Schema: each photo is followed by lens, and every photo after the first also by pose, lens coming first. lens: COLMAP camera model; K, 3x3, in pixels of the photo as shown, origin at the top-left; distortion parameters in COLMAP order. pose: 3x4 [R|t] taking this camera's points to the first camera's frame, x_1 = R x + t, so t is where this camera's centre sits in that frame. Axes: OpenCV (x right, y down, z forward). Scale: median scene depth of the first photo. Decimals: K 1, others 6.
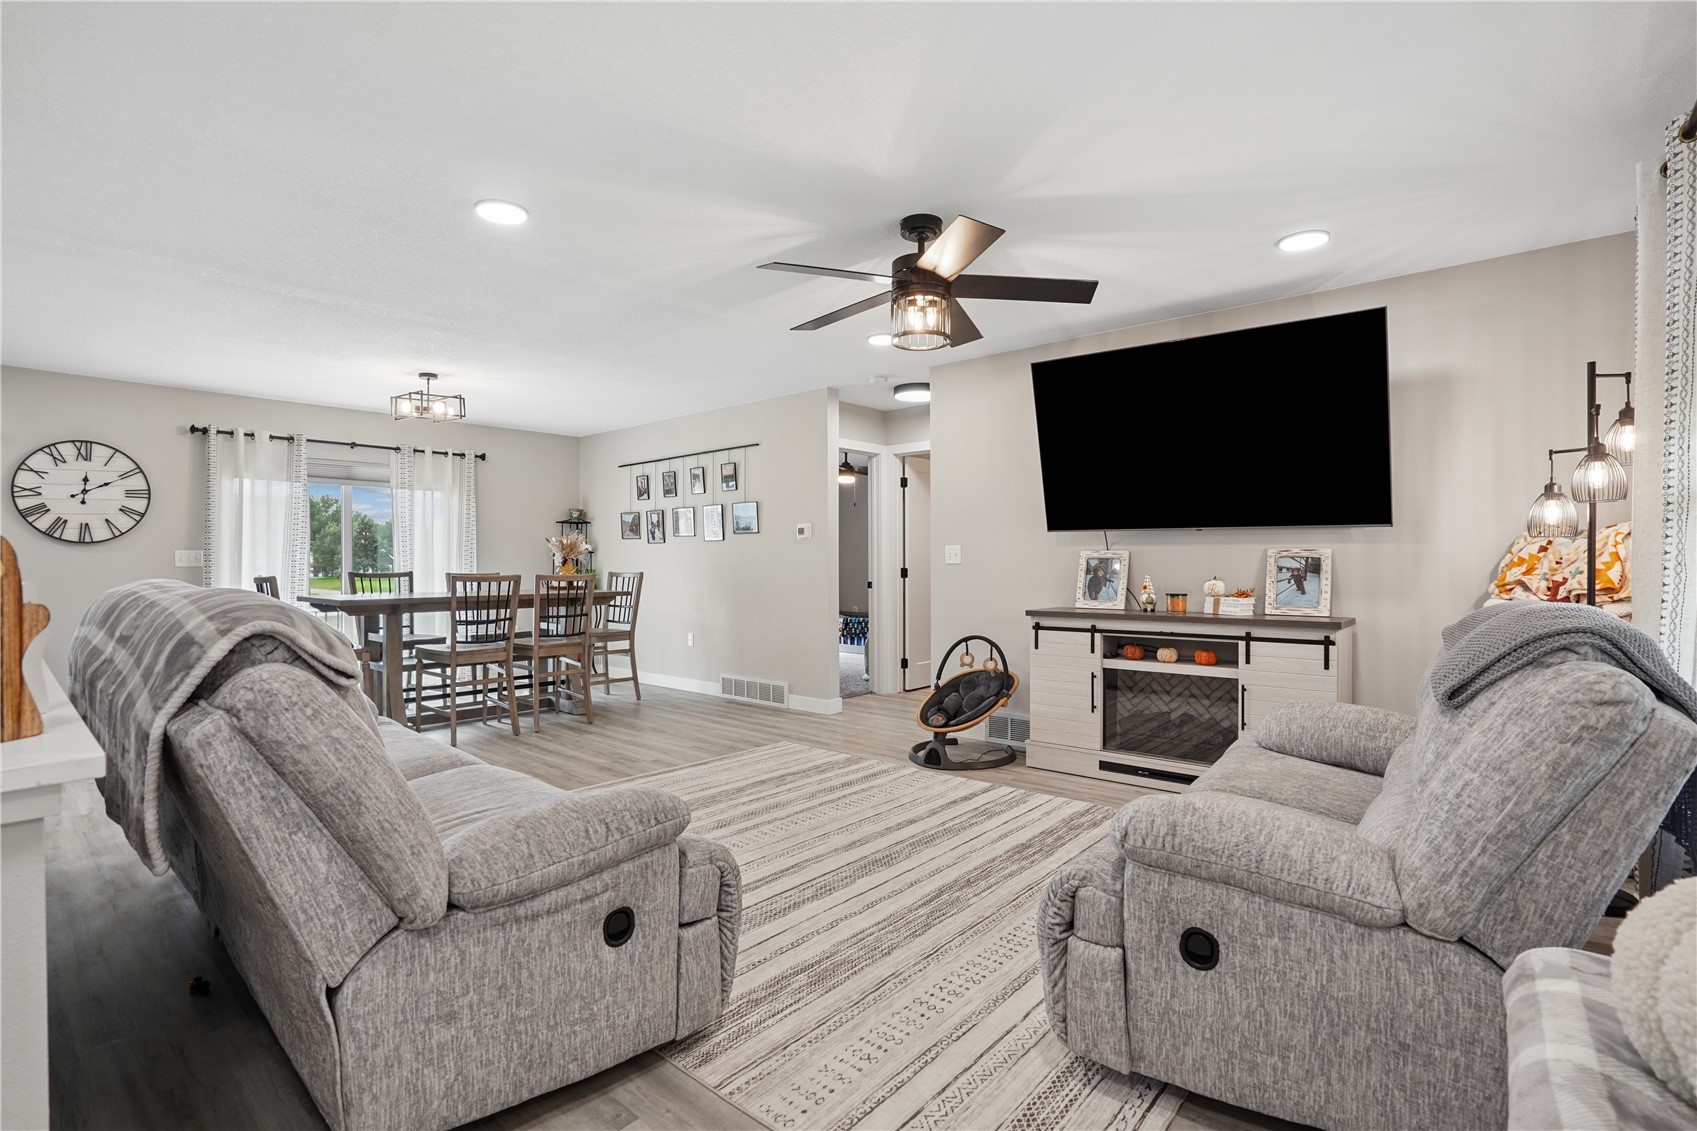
lens RADIAL K [[796.2, 0, 828.7], [0, 796.2, 541.5], [0, 0, 1]] dist [-0.021102, 0.002318]
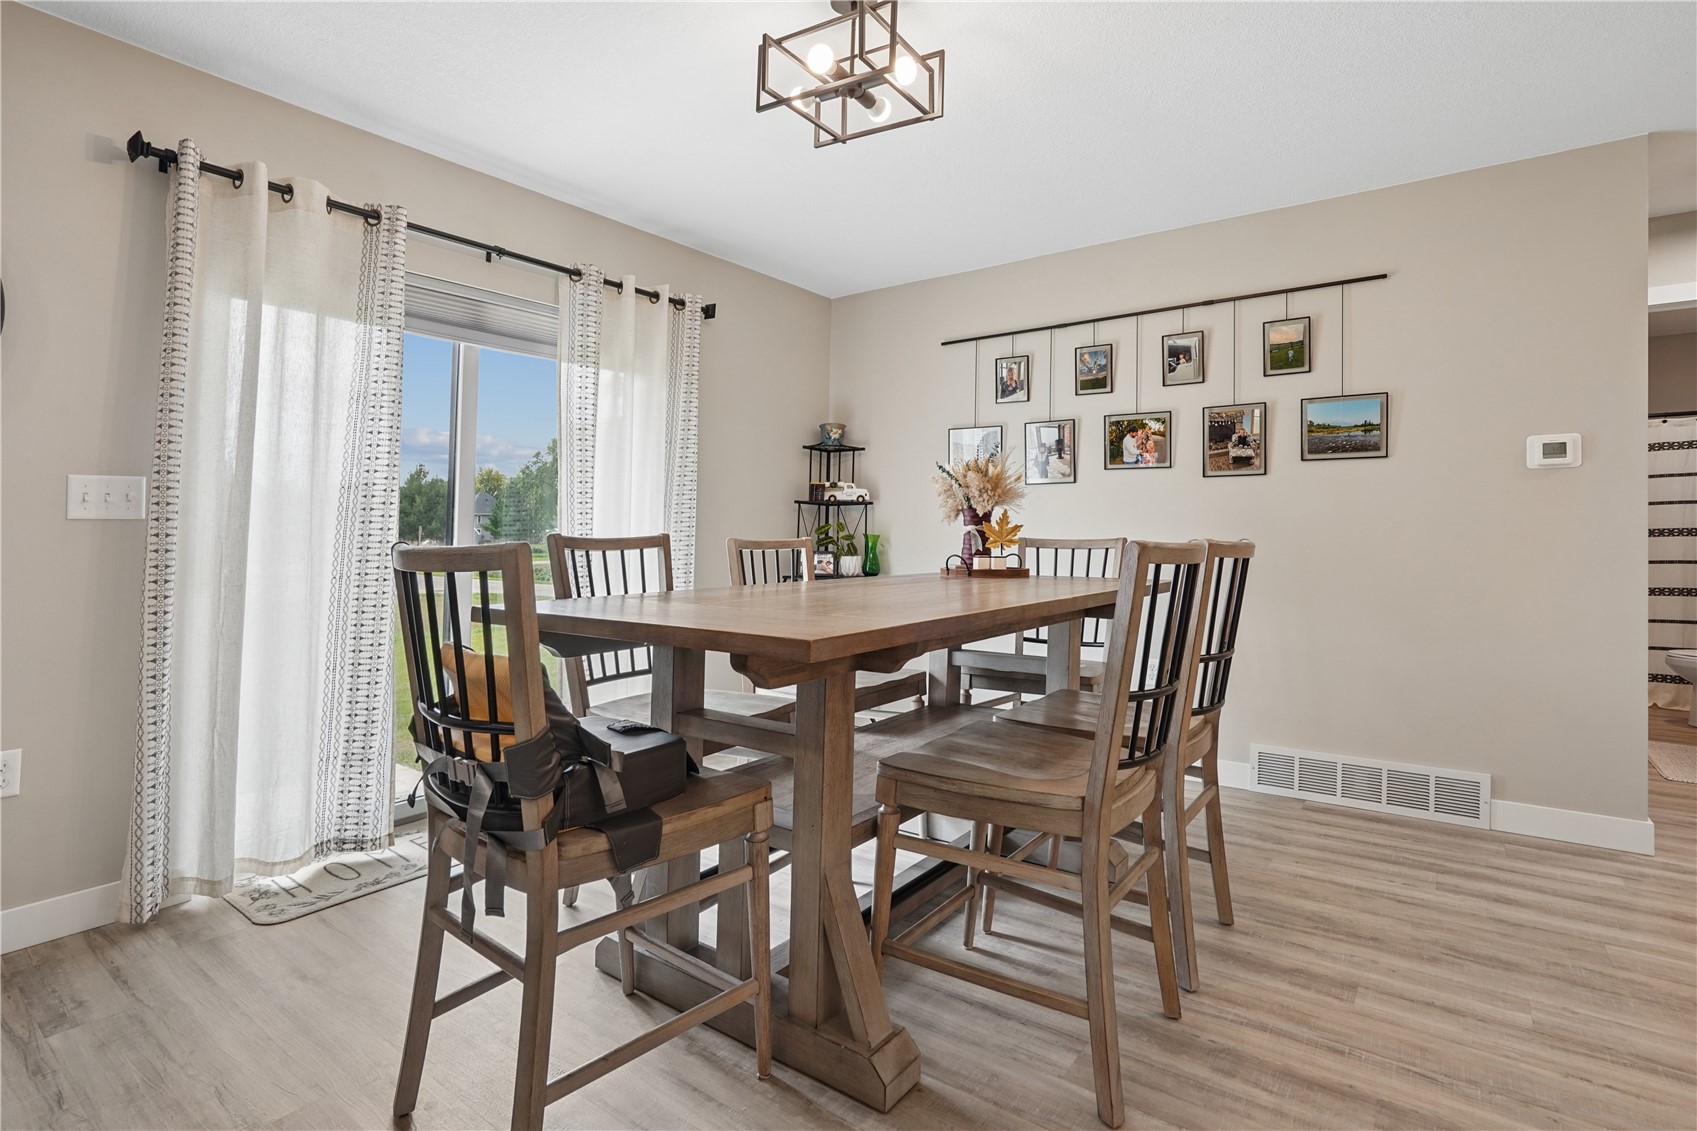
lens RADIAL K [[813.9, 0, 804.9], [0, 813.9, 521.2], [0, 0, 1]] dist [-0.011707, 0.000826]
pose [[0.996441, 0.008812, 0.083826, -0.496820], [-0.010310, 0.999795, 0.017452, 0.022439], [-0.083655, -0.018254, 0.996328, 0.559104]]
